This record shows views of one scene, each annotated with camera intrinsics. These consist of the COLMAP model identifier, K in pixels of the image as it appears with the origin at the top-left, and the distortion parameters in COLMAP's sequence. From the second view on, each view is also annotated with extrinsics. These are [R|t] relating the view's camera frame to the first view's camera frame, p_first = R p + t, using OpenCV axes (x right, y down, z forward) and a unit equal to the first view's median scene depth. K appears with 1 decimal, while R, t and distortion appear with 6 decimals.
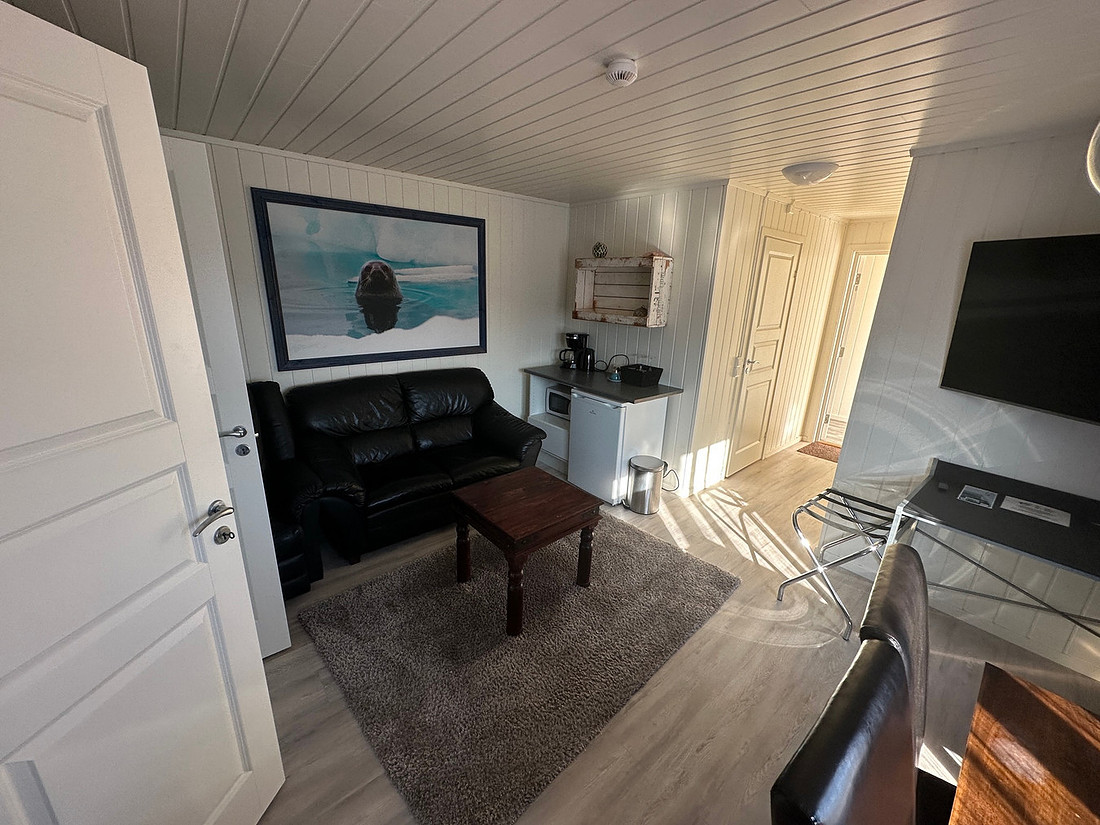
lens RADIAL K [[437.2, 0, 550.7], [0, 437.2, 411.1], [0, 0, 1]] dist [-0.000272, 0.000017]
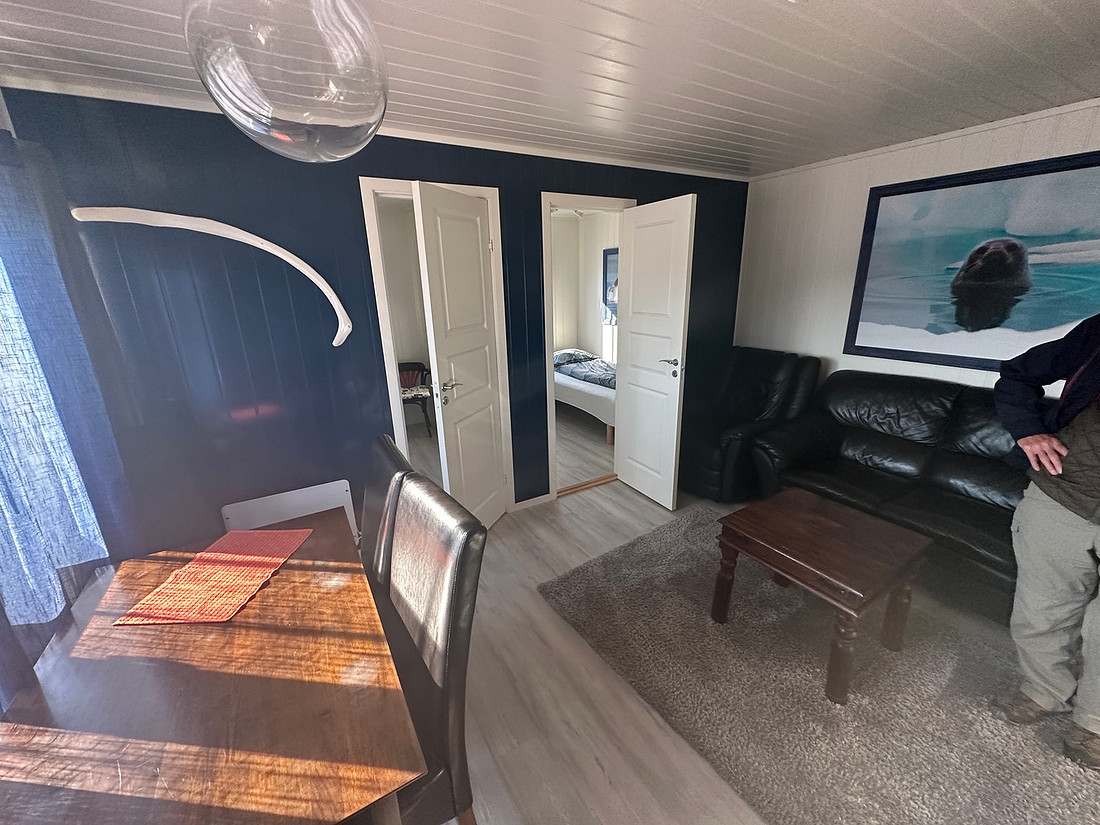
lens RADIAL K [[437.2, 0, 550.5], [0, 437.2, 412.1], [0, 0, 1]] dist [-0.000272, 0.000017]
pose [[-0.175958, 0.259466, -0.949587, 0.564825], [-0.263321, 0.917080, 0.299377, -0.084768], [0.948526, 0.302724, -0.093045, 0.413185]]
